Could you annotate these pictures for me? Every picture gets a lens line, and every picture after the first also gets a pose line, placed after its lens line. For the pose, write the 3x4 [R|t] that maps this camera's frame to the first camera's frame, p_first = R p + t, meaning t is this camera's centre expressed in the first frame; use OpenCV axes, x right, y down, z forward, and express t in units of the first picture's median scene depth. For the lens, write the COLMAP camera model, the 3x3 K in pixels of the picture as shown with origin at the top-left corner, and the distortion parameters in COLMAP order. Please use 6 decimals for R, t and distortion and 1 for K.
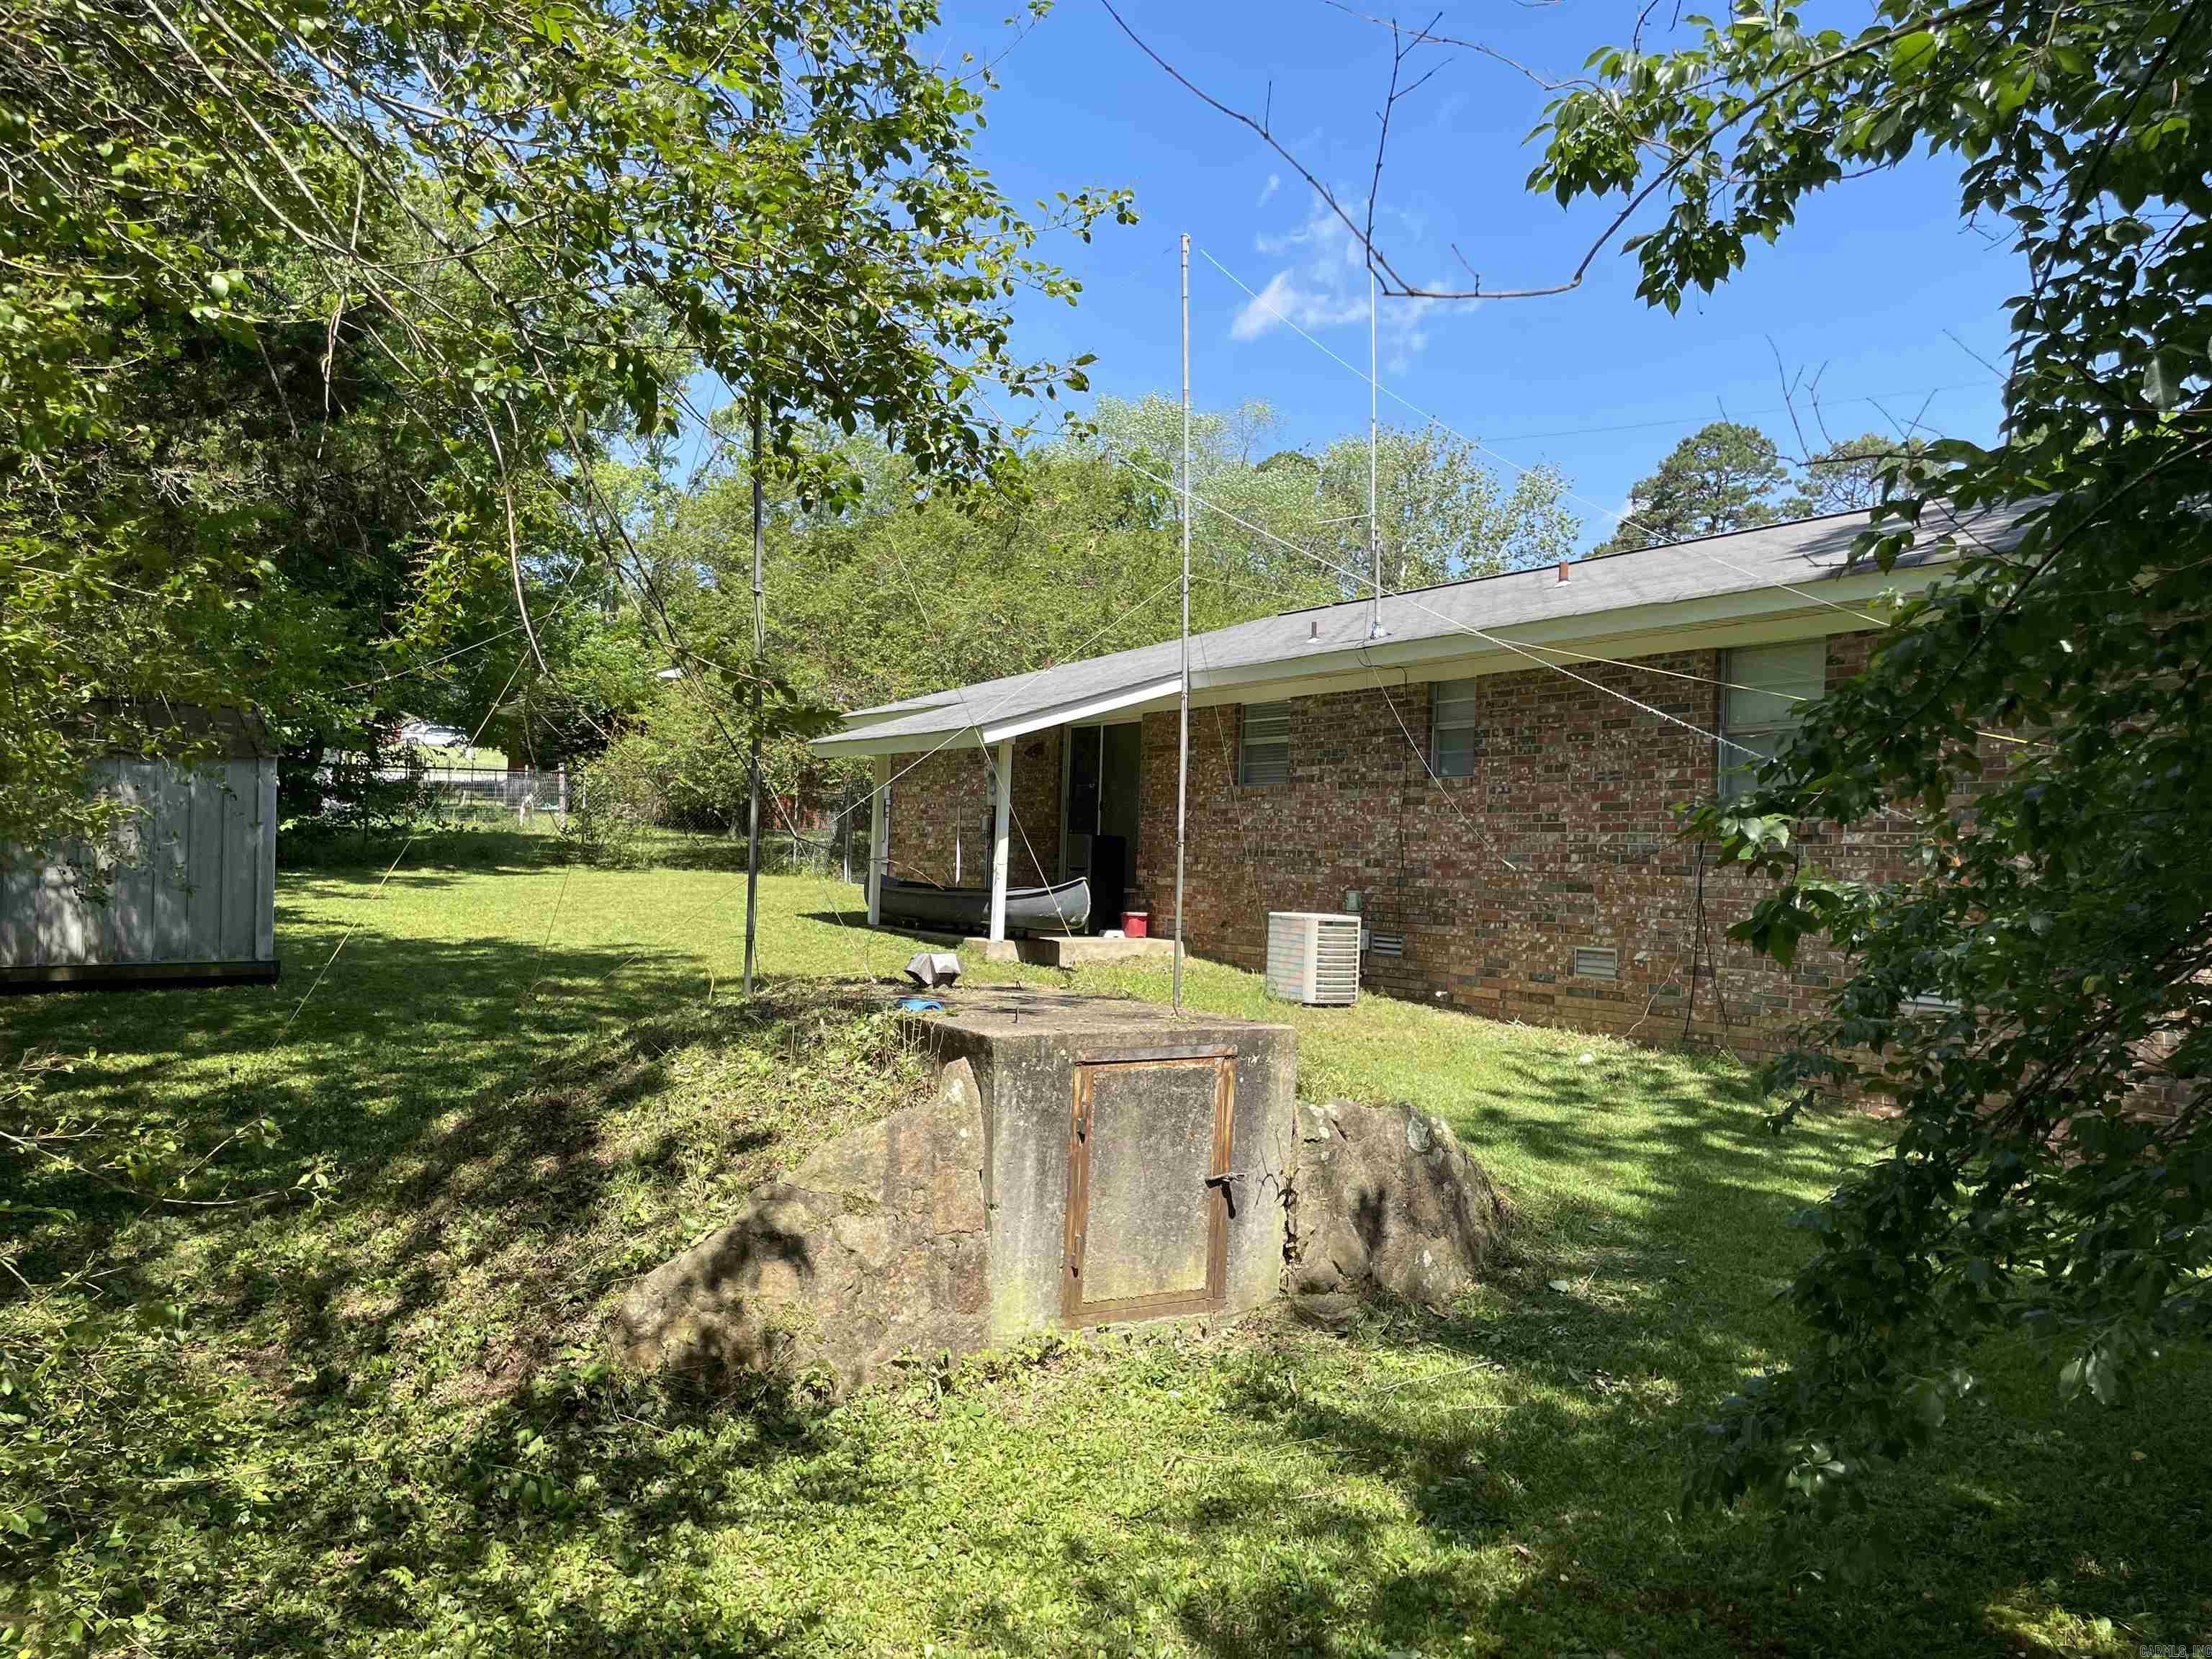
lens RADIAL K [[1700.2, 0, 1110.0], [0, 1700.2, 828.3], [0, 0, 1]] dist [0.085037, -0.111969]
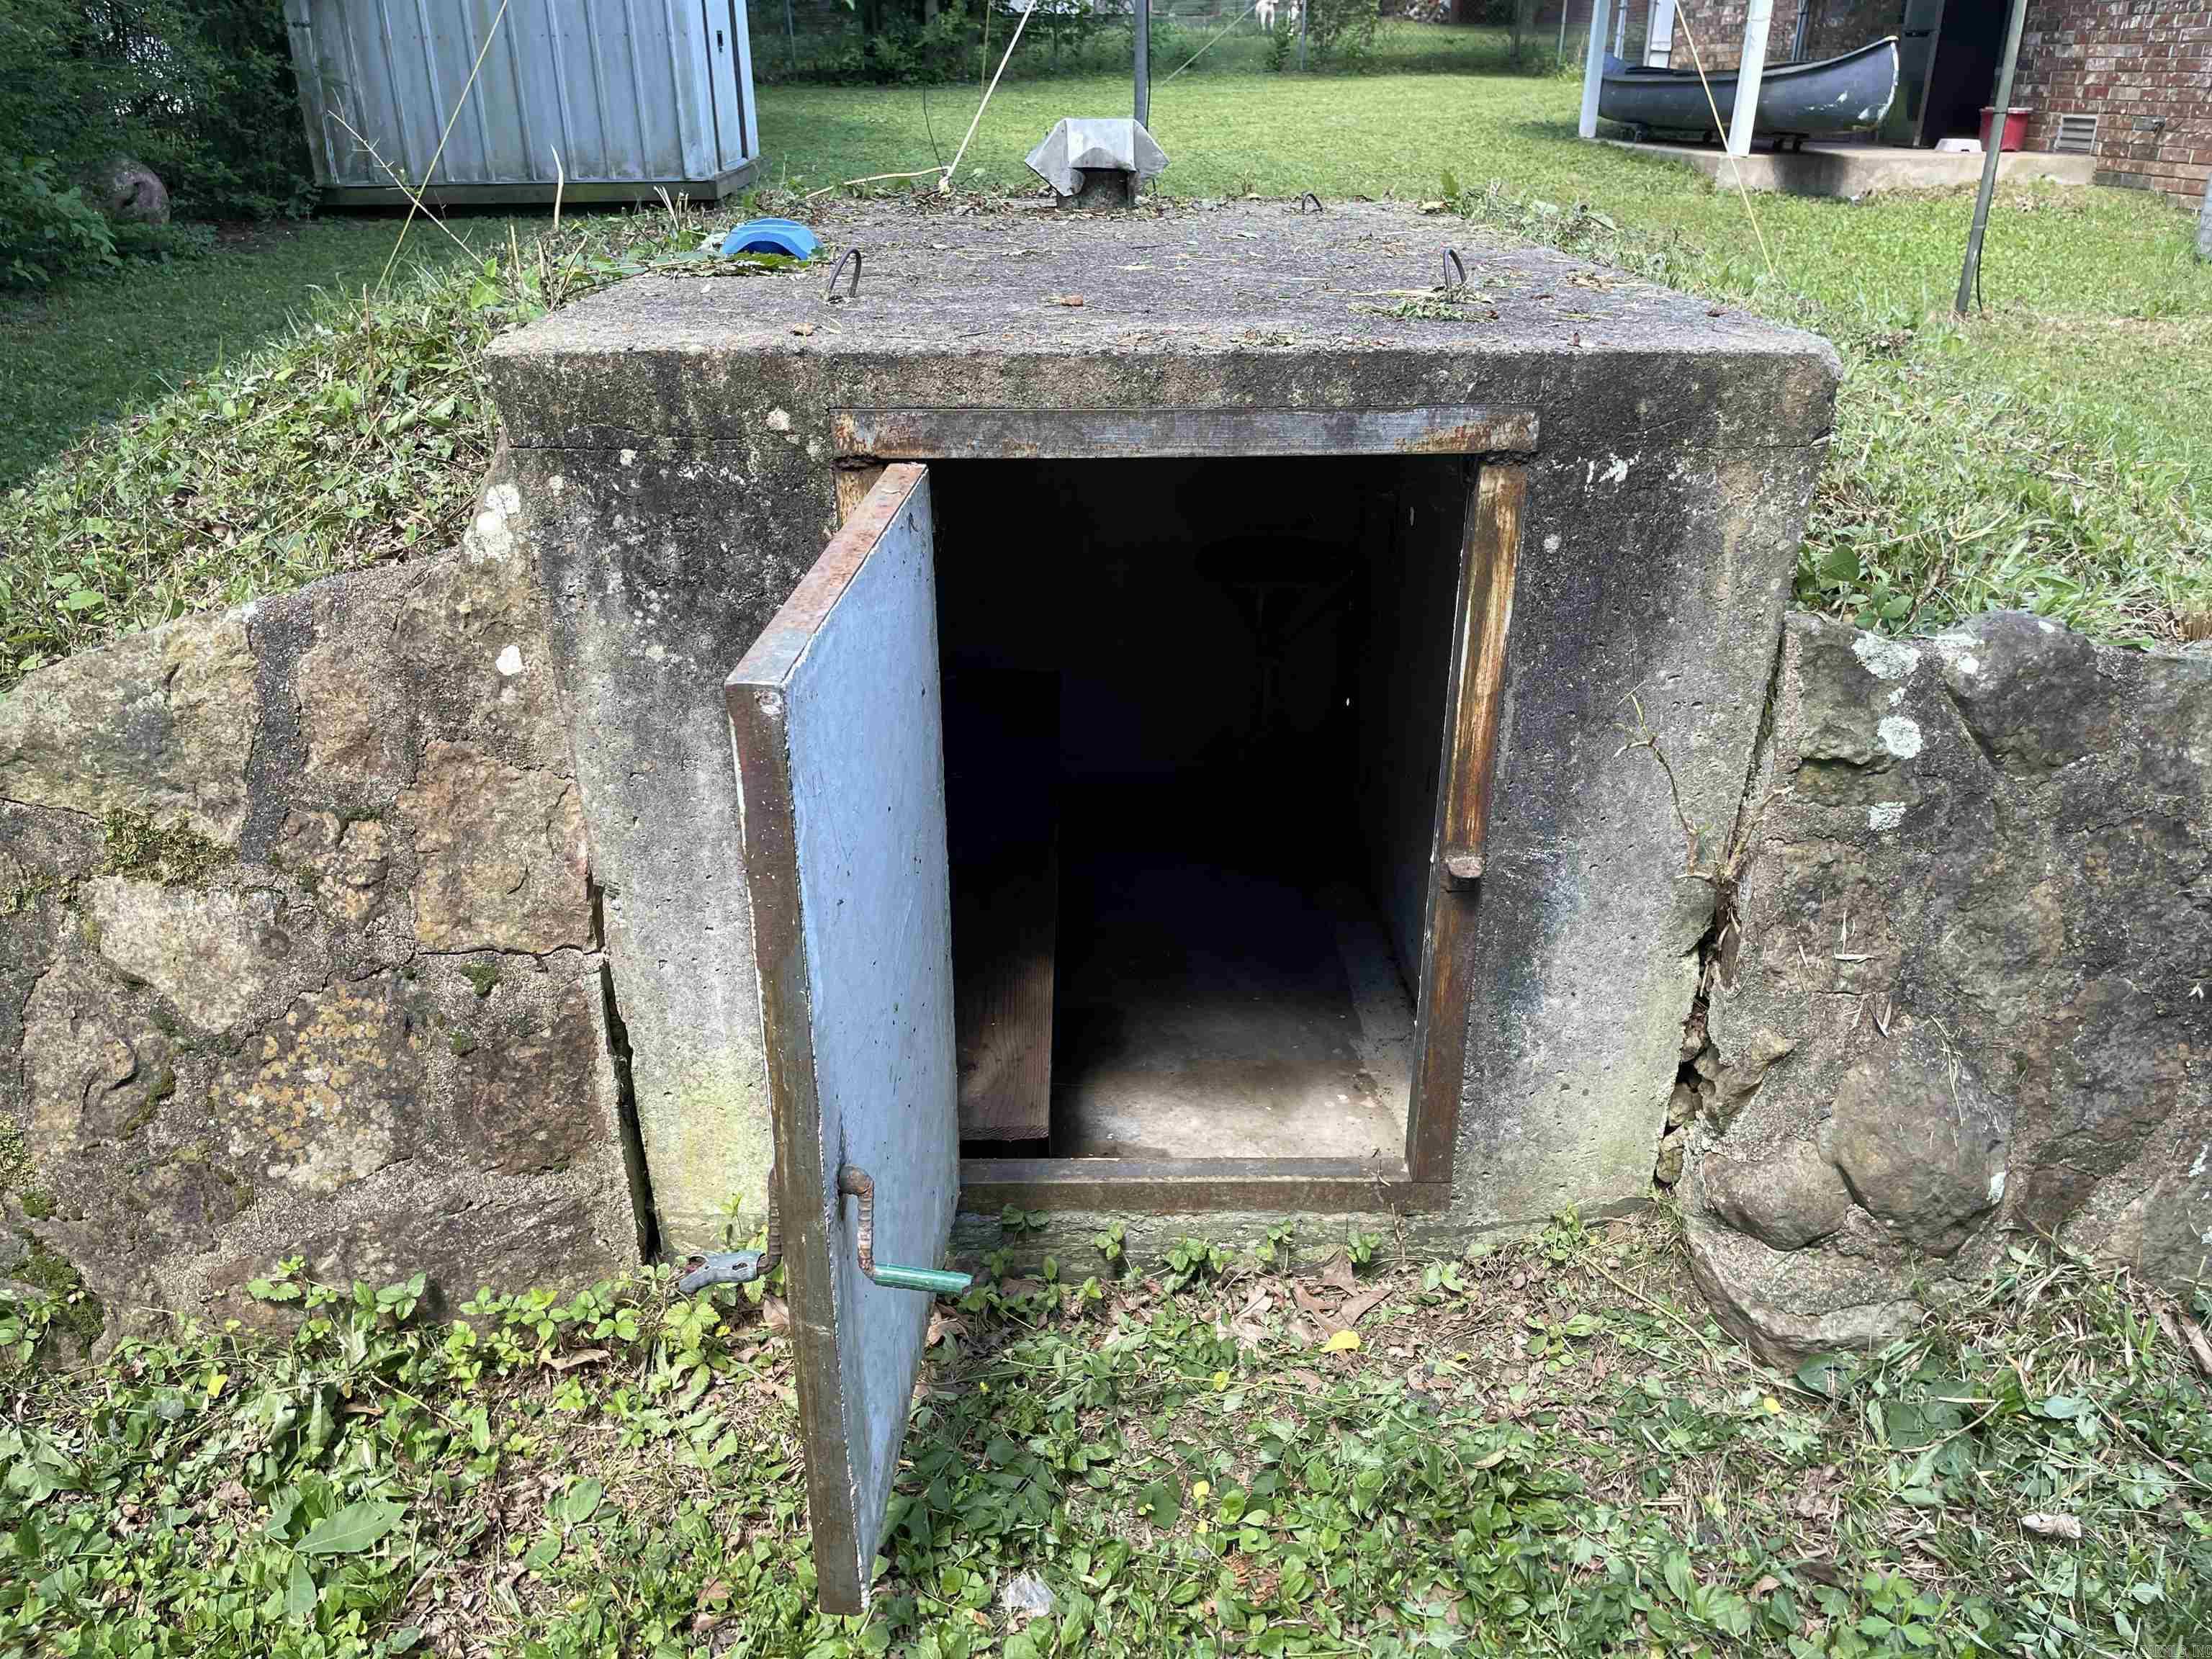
lens RADIAL K [[1700.2, 0, 1091.9], [0, 1700.2, 823.4], [0, 0, 1]] dist [0.085037, -0.111969]
pose [[0.875037, 0.169453, -0.453427, 0.140393], [0.029979, 0.915954, 0.400161, 0.074068], [0.483127, -0.363749, 0.796414, 0.706520]]
